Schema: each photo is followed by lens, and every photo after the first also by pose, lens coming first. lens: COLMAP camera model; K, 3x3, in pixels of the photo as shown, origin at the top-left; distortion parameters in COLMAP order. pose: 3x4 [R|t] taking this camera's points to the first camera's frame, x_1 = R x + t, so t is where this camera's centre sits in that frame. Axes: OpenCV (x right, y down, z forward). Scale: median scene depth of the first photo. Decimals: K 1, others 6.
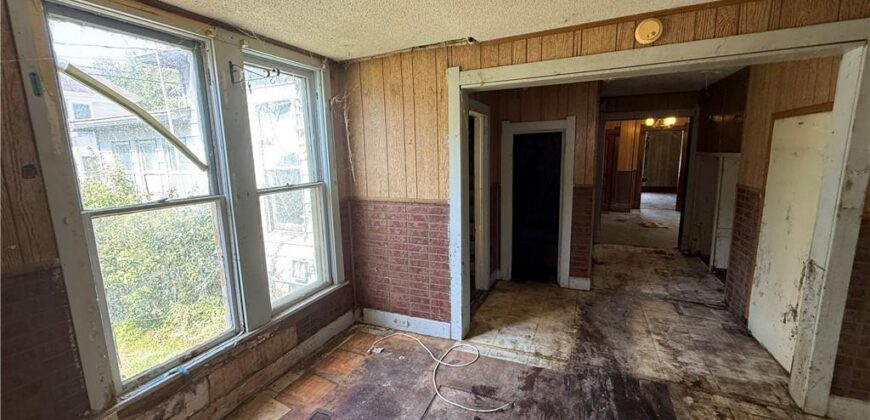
lens RADIAL K [[345.9, 0, 435.1], [0, 345.9, 209.5], [0, 0, 1]] dist [-0.000149, -0.000140]
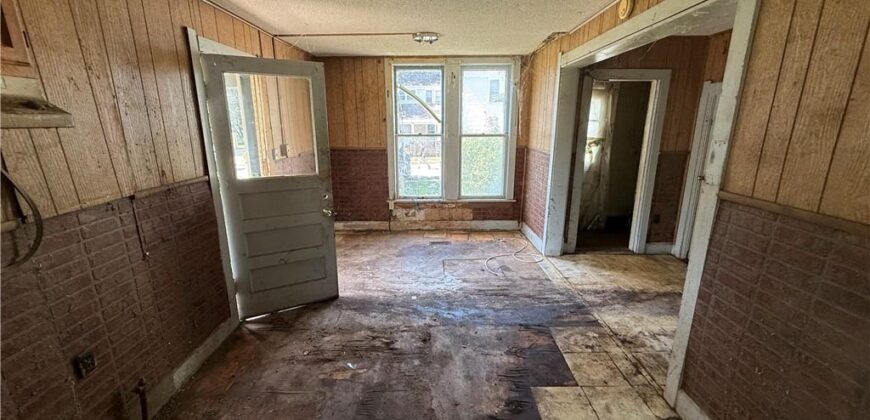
lens RADIAL K [[345.9, 0, 433.3], [0, 345.9, 209.2], [0, 0, 1]] dist [-0.000149, -0.000140]
pose [[0.414638, 0.245269, -0.876309, 1.346378], [-0.155860, 0.967903, 0.197158, -0.004266], [0.896539, 0.054832, 0.439557, -0.017020]]
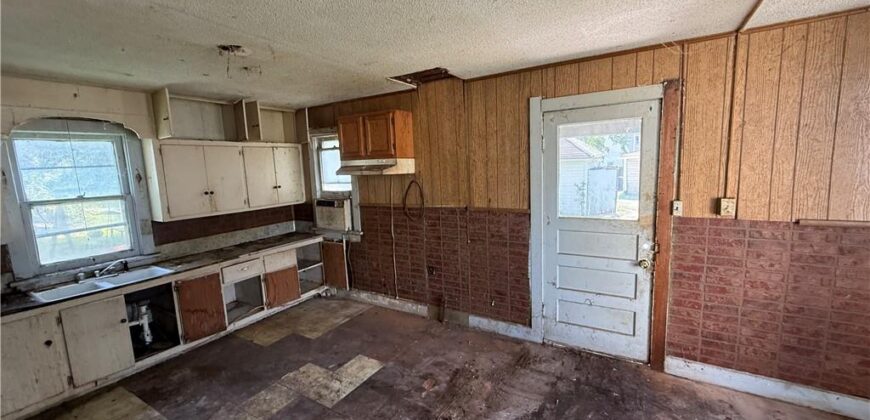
lens RADIAL K [[345.9, 0, 432.2], [0, 345.9, 210.4], [0, 0, 1]] dist [-0.000149, -0.000140]
pose [[-0.989745, 0.045939, 0.135258, 0.340464], [0.084239, 0.952413, 0.292937, -0.199375], [-0.115365, 0.301327, -0.946516, 1.084948]]
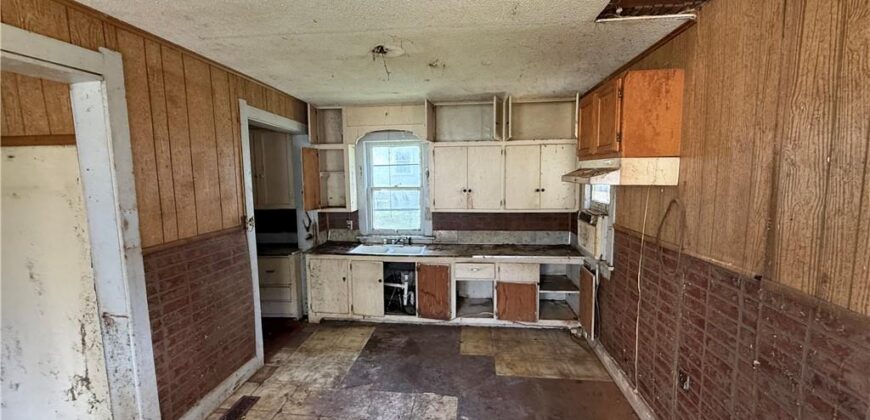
lens RADIAL K [[345.9, 0, 432.4], [0, 345.9, 210.4], [0, 0, 1]] dist [-0.000149, -0.000140]
pose [[-0.302271, -0.075698, 0.950212, 0.020067], [0.179104, 0.974577, 0.134613, -0.067627], [-0.936245, 0.210877, -0.281028, 0.366214]]
